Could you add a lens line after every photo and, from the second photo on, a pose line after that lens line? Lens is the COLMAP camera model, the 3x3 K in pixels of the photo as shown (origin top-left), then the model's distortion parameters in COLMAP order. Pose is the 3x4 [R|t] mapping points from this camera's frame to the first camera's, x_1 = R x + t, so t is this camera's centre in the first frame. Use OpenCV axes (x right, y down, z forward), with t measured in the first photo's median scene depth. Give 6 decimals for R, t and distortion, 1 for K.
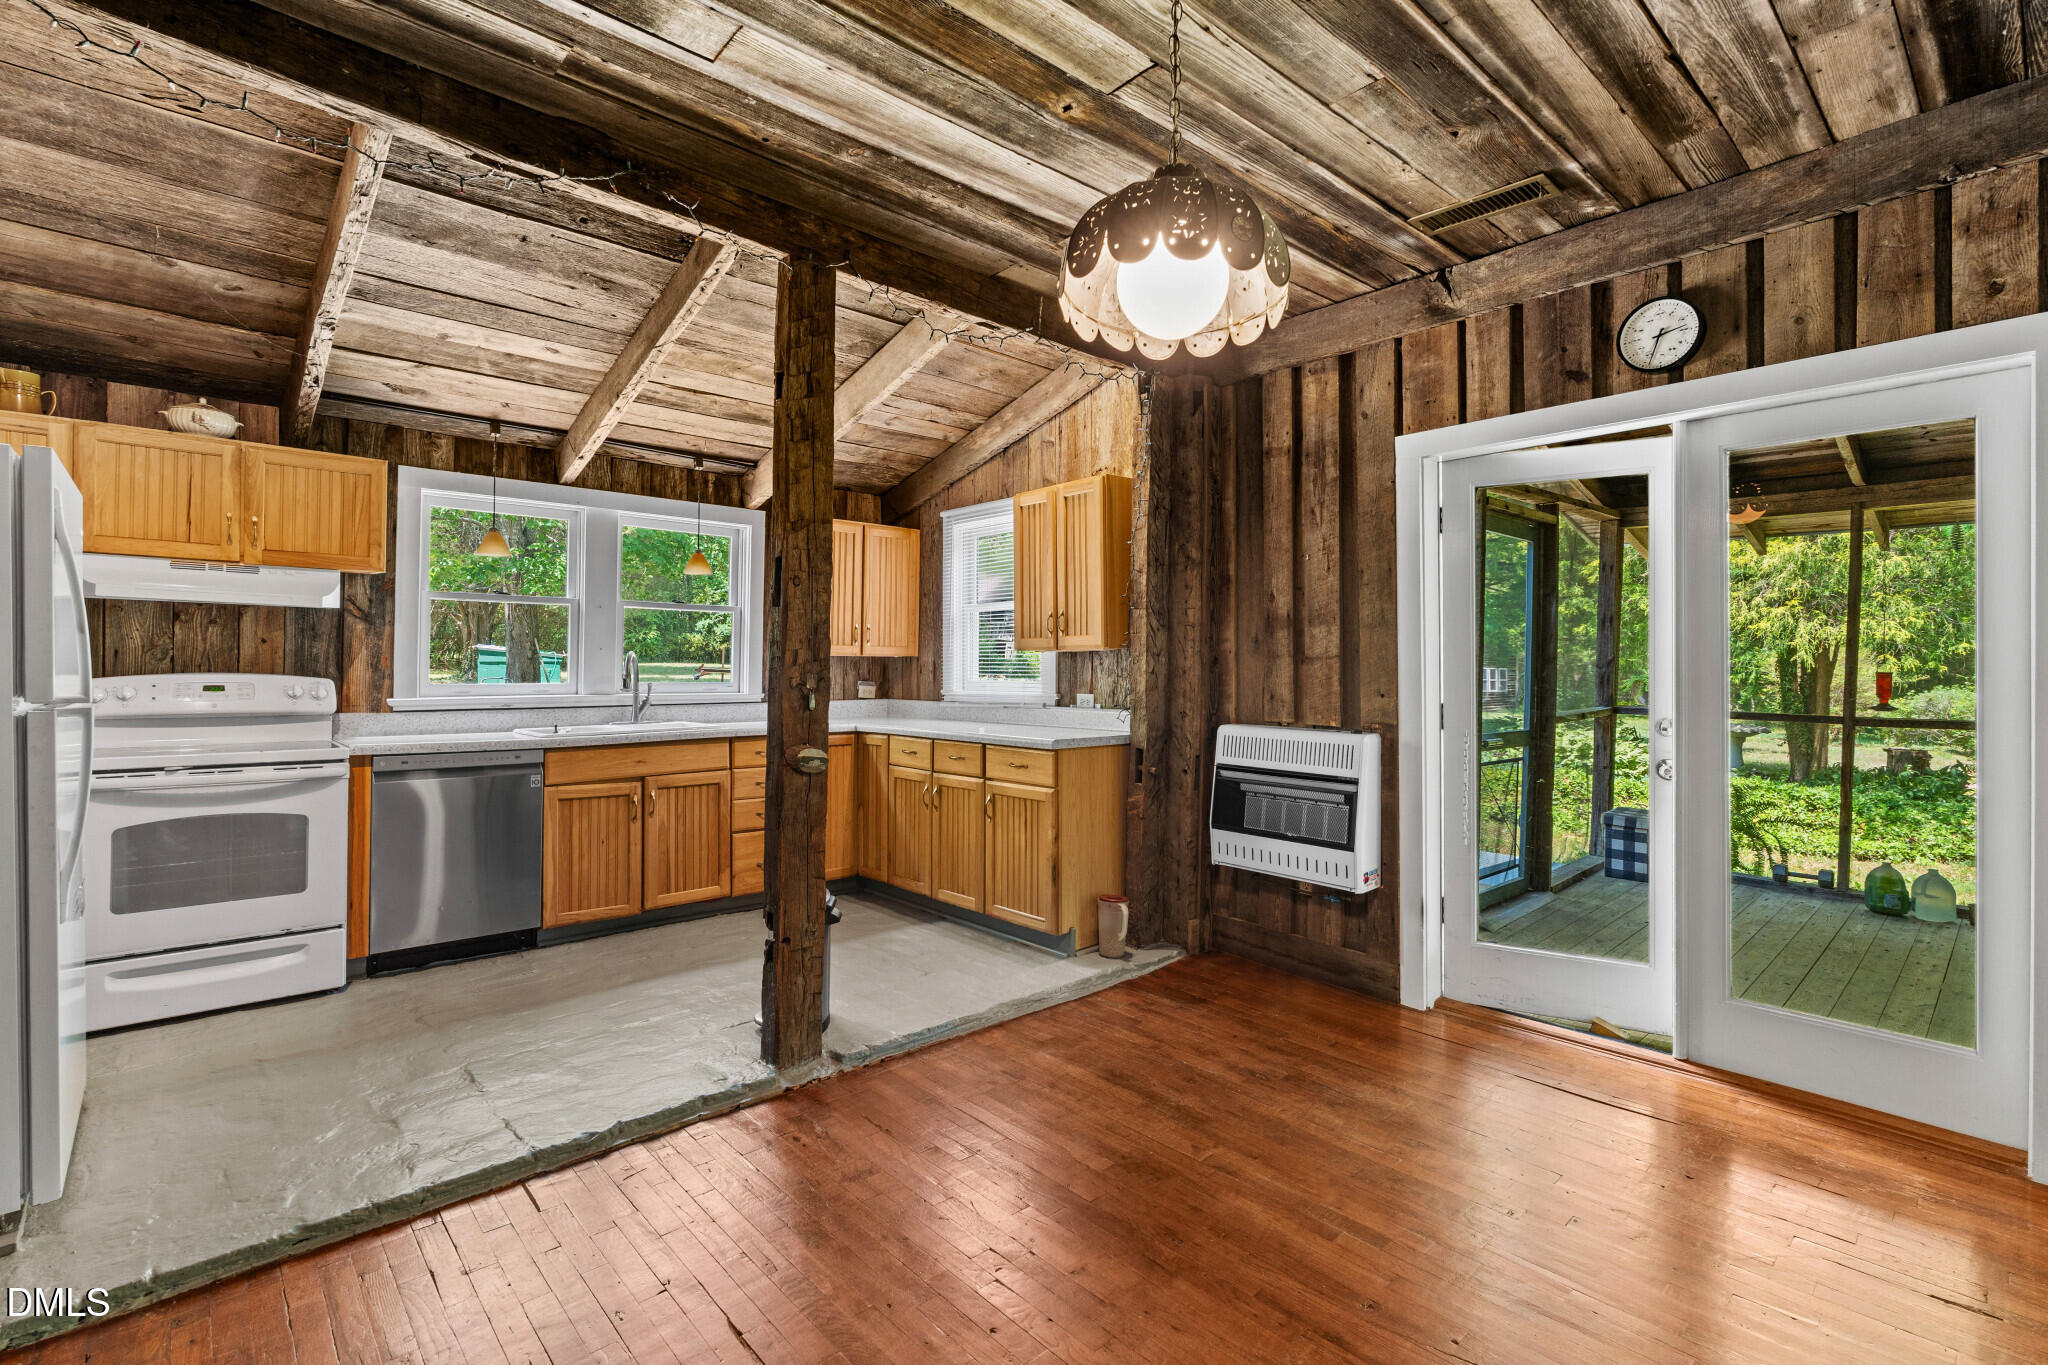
lens RADIAL K [[915.9, 0, 993.4], [0, 915.9, 657.1], [0, 0, 1]] dist [-0.004983, 0.000452]
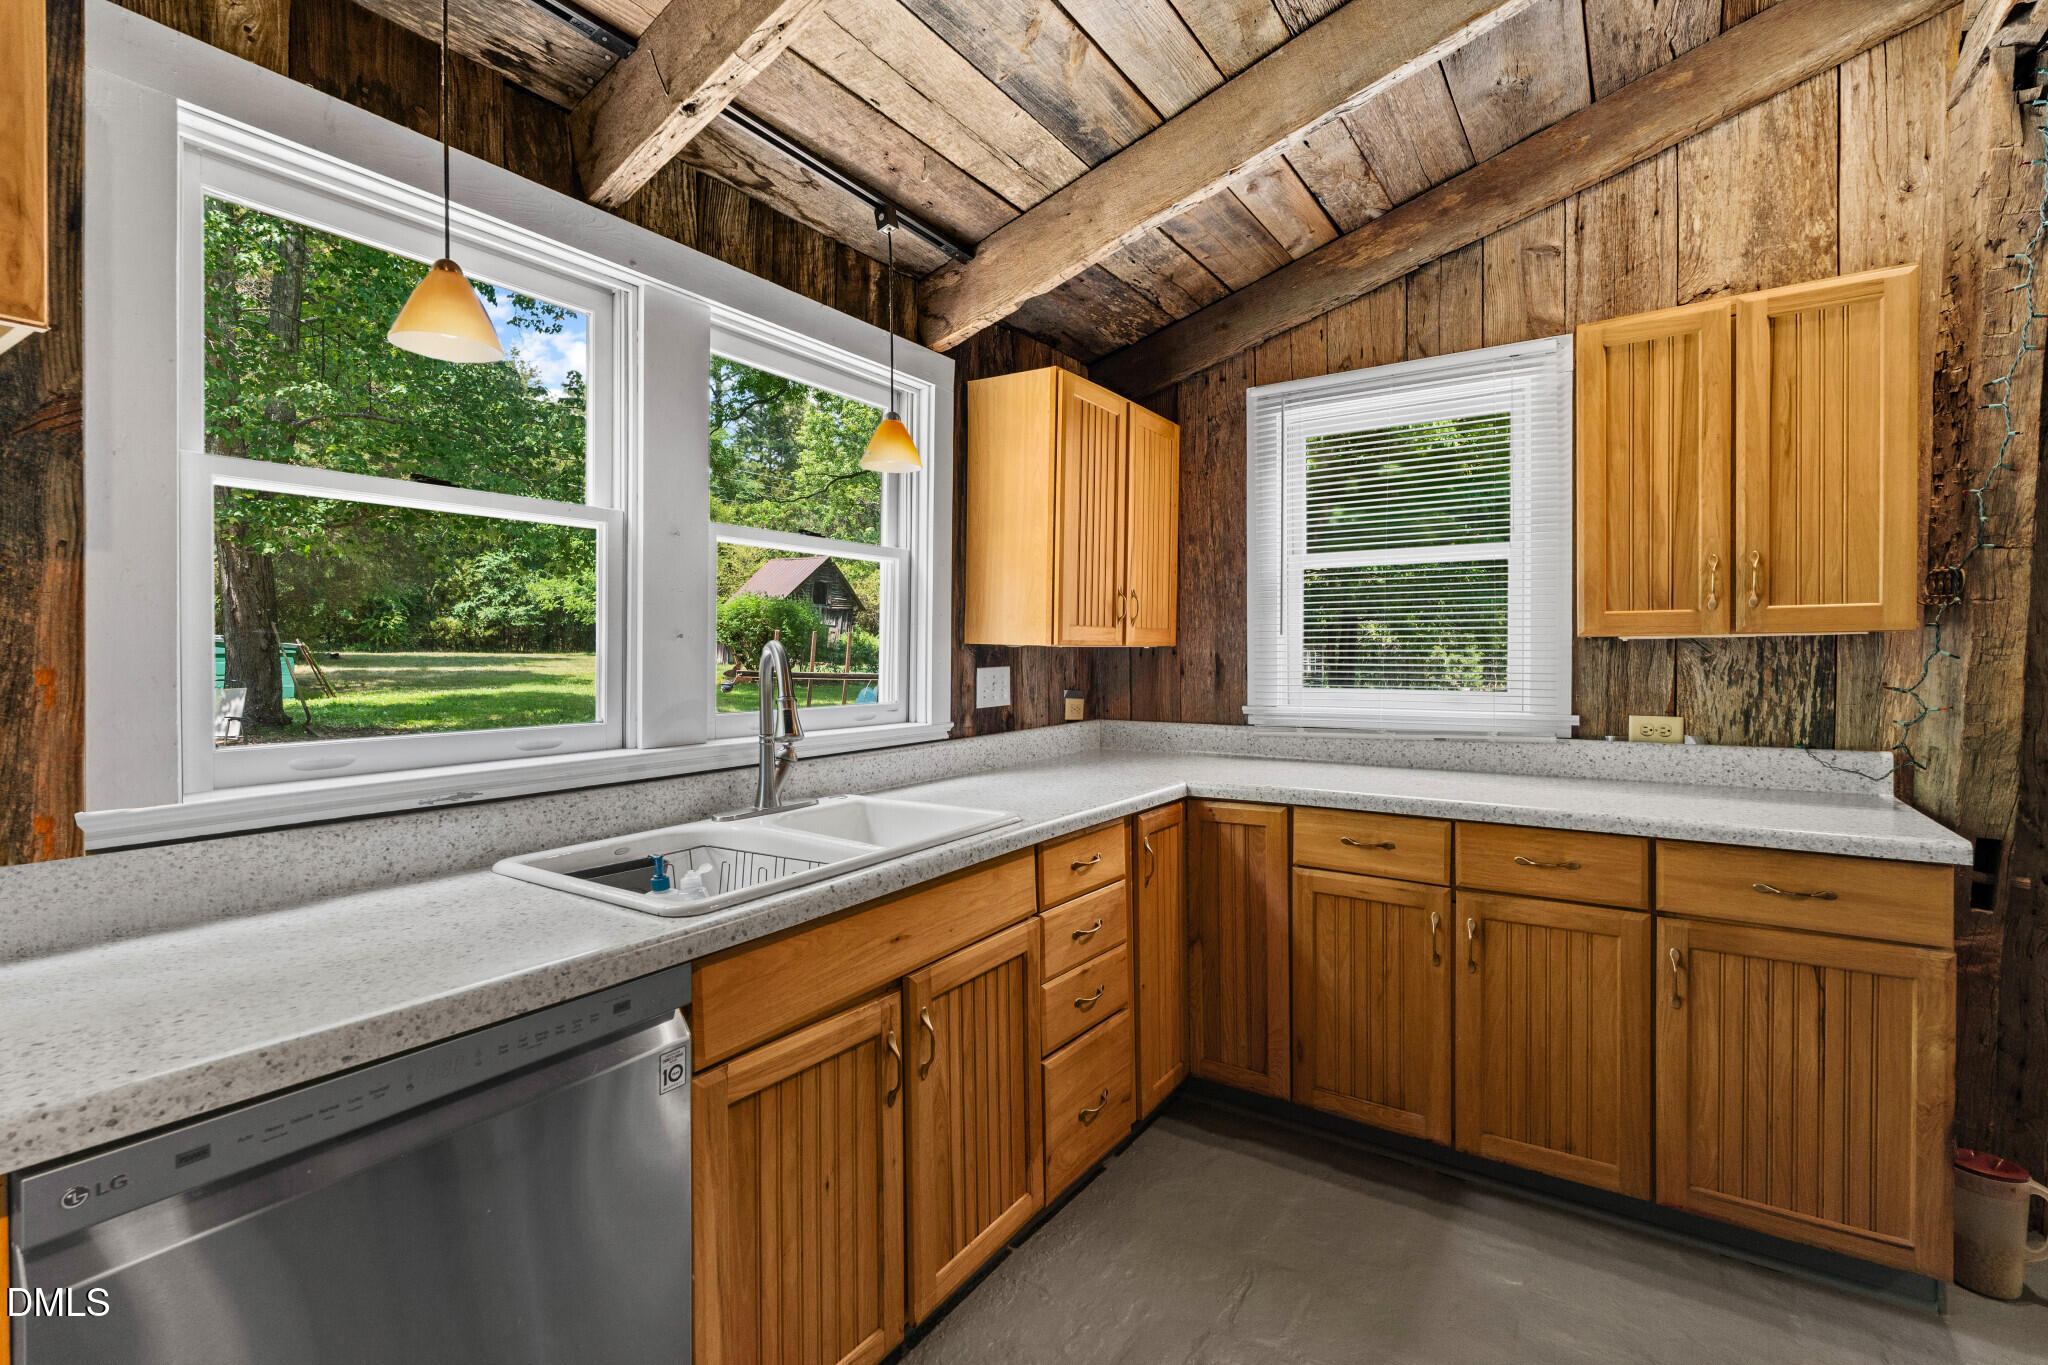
lens RADIAL K [[915.9, 0, 1019.1], [0, 915.9, 664.7], [0, 0, 1]] dist [-0.004983, 0.000452]
pose [[0.968155, -0.012102, 0.250058, -0.427374], [0.005921, 0.999658, 0.025456, -0.006415], [-0.250281, -0.023164, 0.967896, 0.626101]]
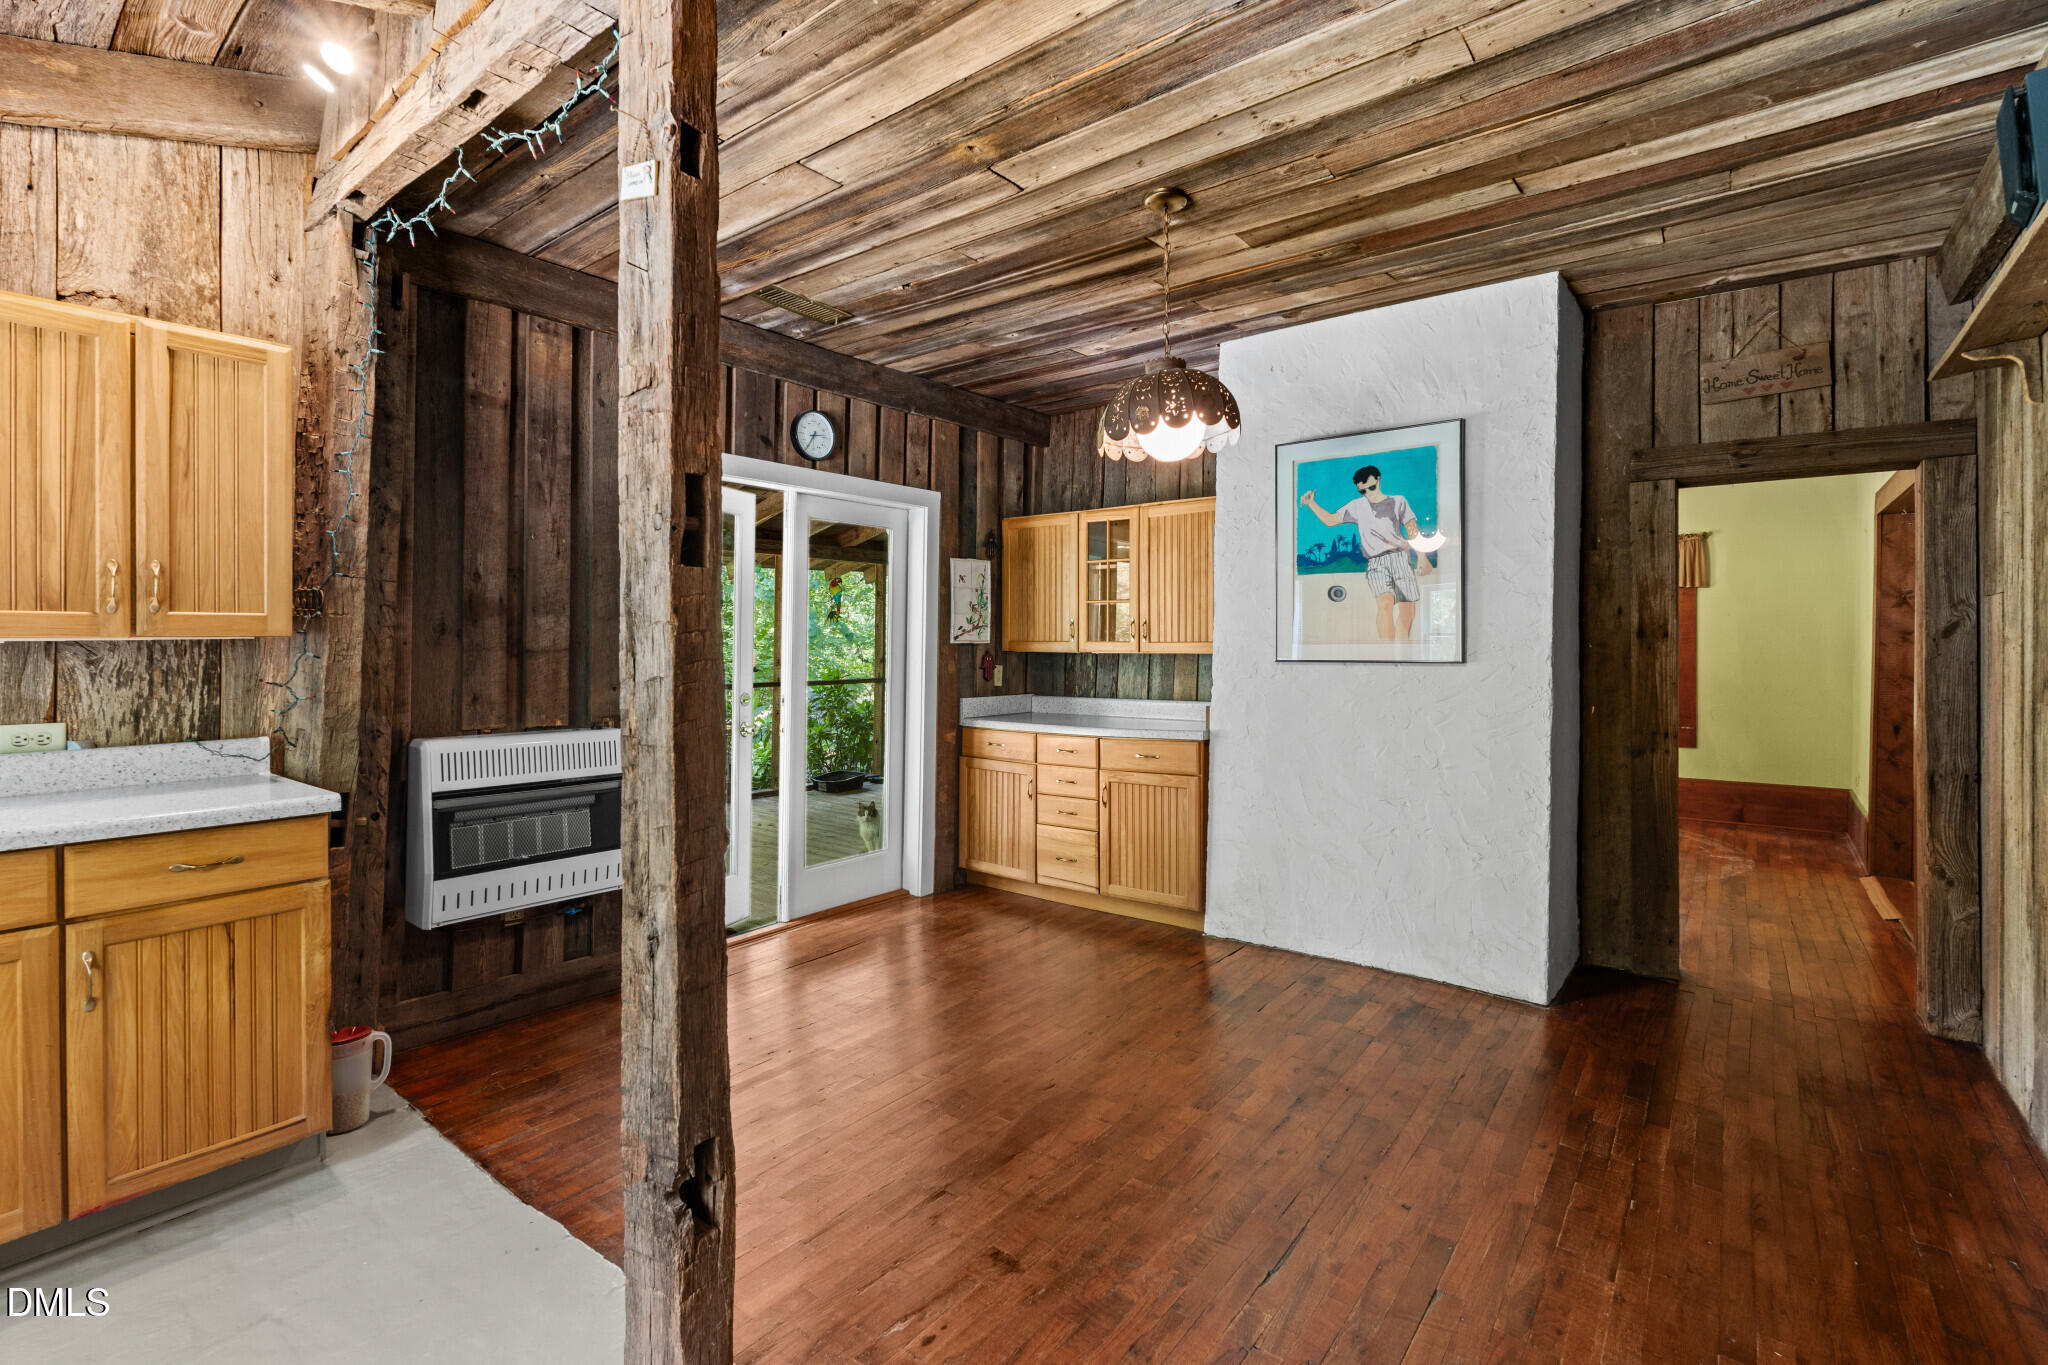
lens RADIAL K [[915.9, 0, 1015.5], [0, 915.9, 641.6], [0, 0, 1]] dist [-0.004983, 0.000452]
pose [[-0.177436, 0.002535, 0.984129, -0.525624], [-0.005728, 0.999977, -0.003609, -0.006631], [-0.984116, -0.006278, -0.177417, 0.608885]]
